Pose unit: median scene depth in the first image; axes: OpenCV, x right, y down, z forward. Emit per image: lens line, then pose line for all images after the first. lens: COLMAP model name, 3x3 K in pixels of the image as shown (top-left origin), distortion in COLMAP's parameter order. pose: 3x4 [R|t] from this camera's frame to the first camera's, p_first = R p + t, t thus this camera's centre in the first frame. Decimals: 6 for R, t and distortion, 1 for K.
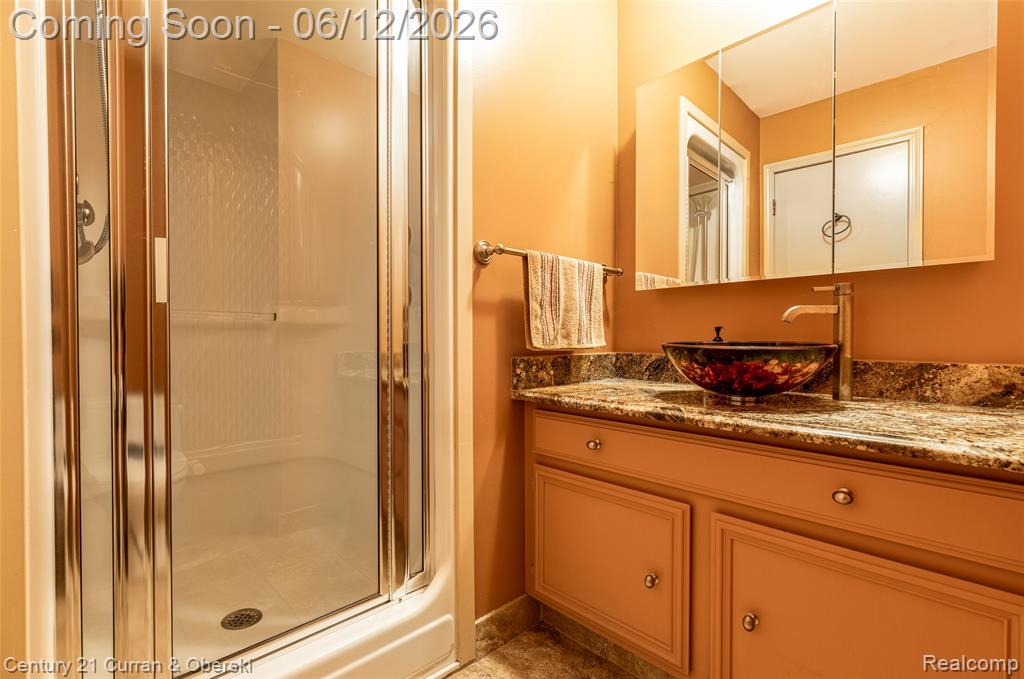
lens RADIAL K [[469.0, 0, 513.0], [0, 469.0, 344.0], [0, 0, 1]] dist [0.004063, 0.000759]
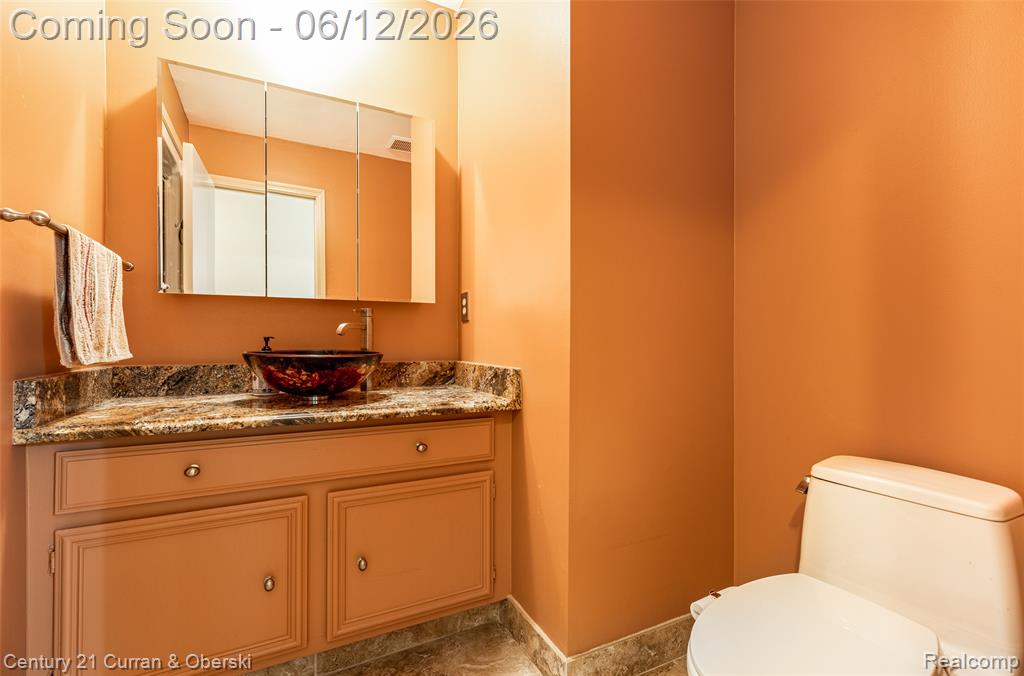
lens RADIAL K [[469.0, 0, 516.2], [0, 469.0, 338.8], [0, 0, 1]] dist [0.004063, 0.000759]
pose [[0.264400, 0.006987, 0.964388, -0.538870], [0.012420, 0.999866, -0.010649, -0.016188], [-0.964333, 0.014793, 0.264278, 0.189245]]
